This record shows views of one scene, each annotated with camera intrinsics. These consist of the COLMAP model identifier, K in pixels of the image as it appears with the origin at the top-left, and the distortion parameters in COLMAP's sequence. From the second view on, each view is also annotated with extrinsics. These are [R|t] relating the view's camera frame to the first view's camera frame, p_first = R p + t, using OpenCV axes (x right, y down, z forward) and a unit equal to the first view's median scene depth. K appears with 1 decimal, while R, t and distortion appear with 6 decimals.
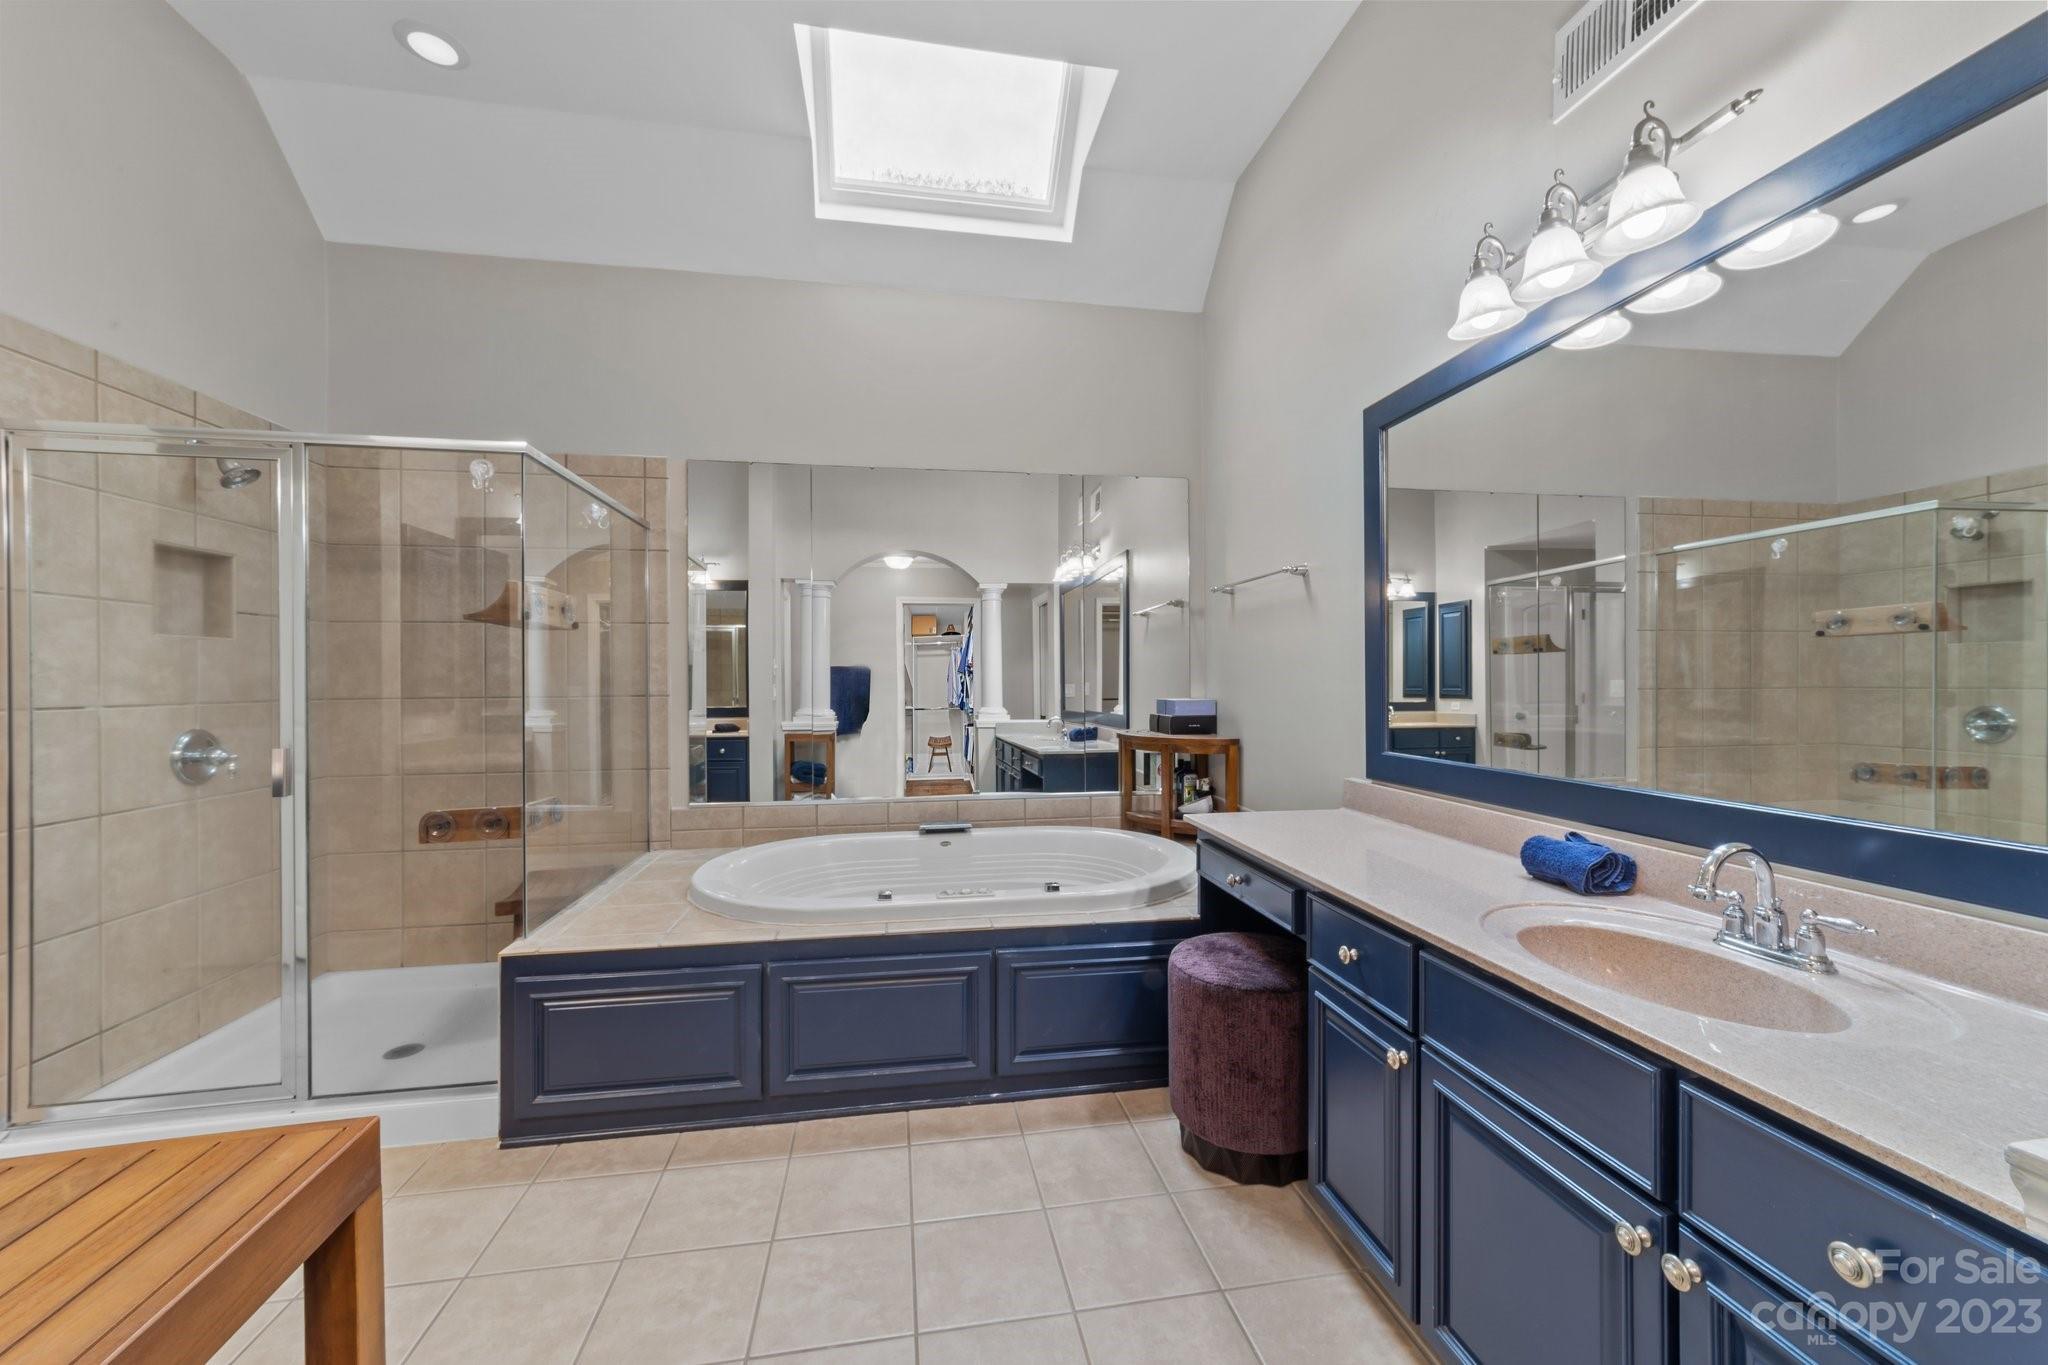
lens RADIAL K [[789.1, 0, 1025.4], [0, 789.1, 685.2], [0, 0, 1]] dist [-0.015718, 0.008387]
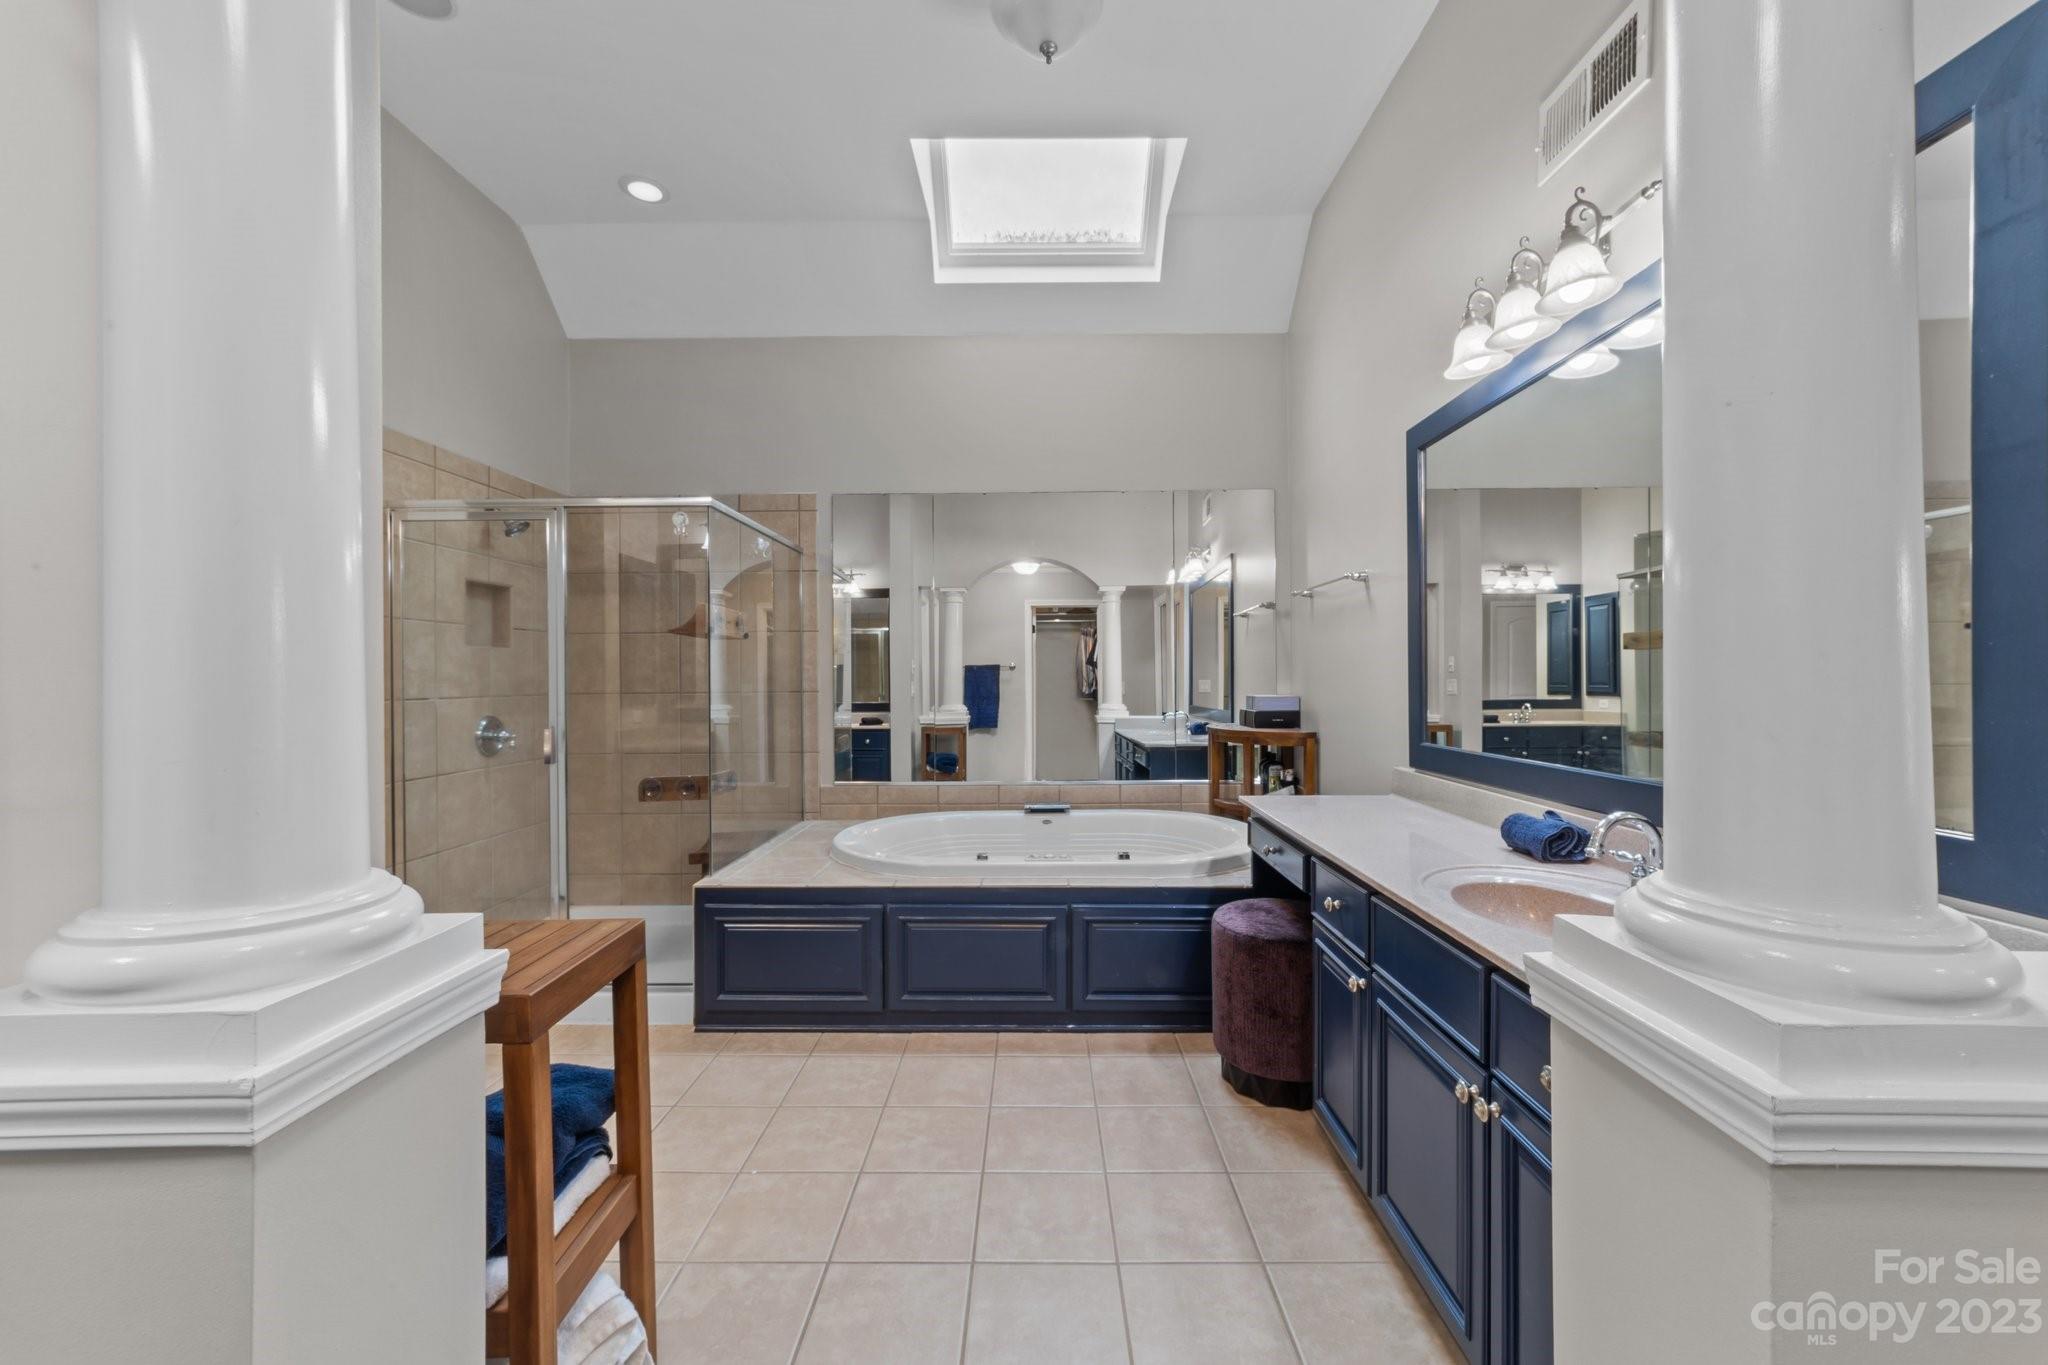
lens RADIAL K [[794.2, 0, 1025.1], [0, 794.2, 684.7], [0, 0, 1]] dist [-0.020526, 0.012653]
pose [[0.983182, -0.000654, -0.182626, 0.081392], [0.001090, 0.999997, 0.002290, 0.000349], [0.182624, -0.002451, 0.983180, -0.137758]]
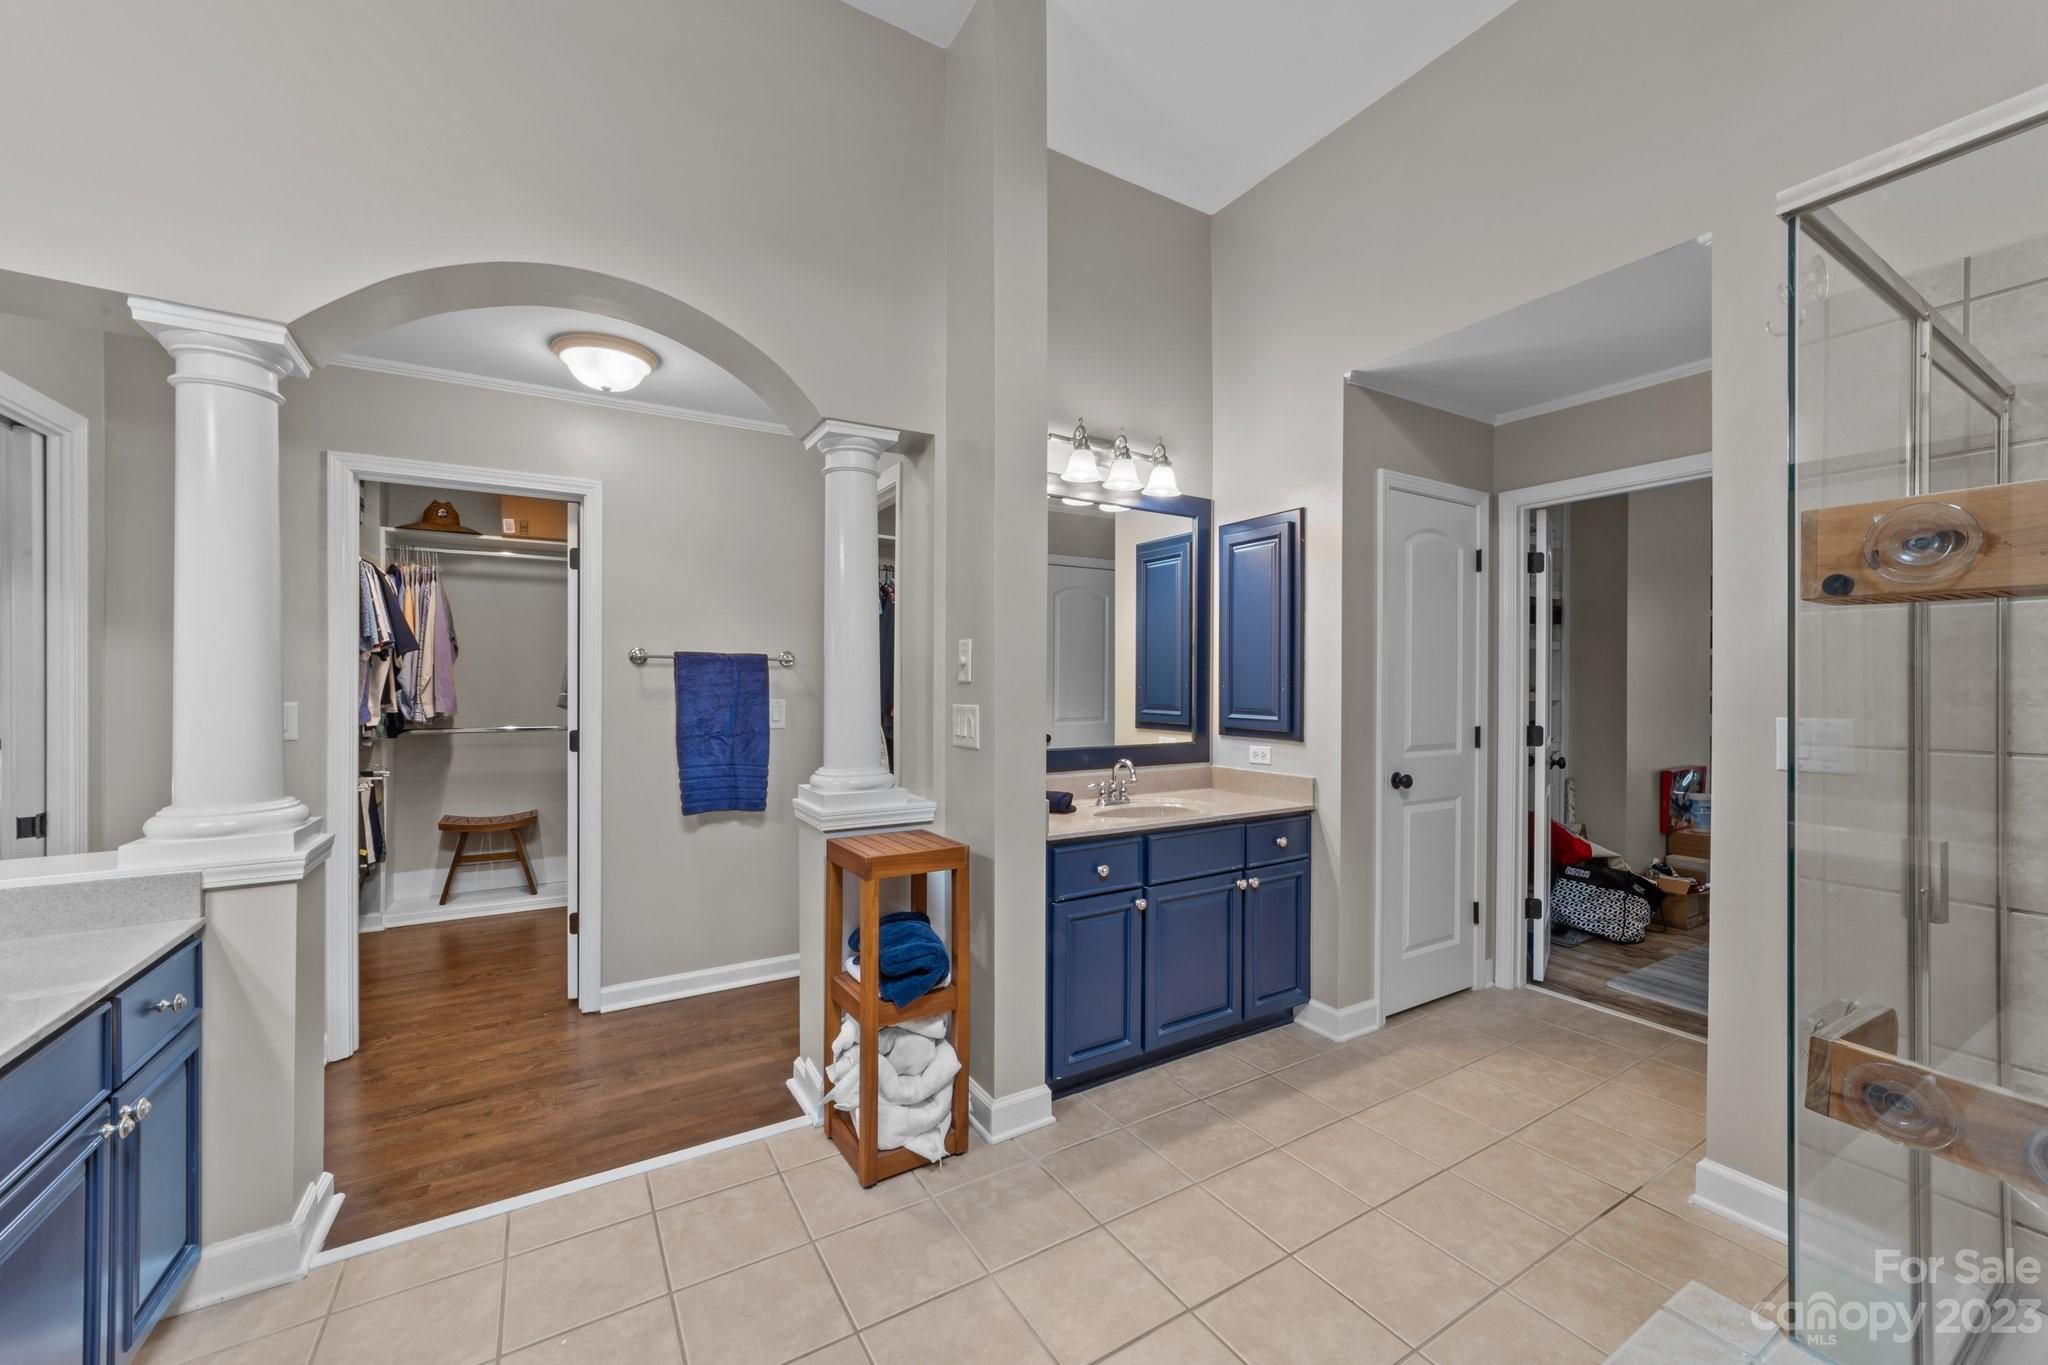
lens RADIAL K [[789.1, 0, 1025.4], [0, 789.1, 685.2], [0, 0, 1]] dist [-0.015718, 0.008387]
pose [[0.929130, 0.003882, 0.369732, 0.594465], [-0.002430, 0.999987, -0.004392, -0.022129], [-0.369744, 0.003182, 0.929128, 1.443426]]
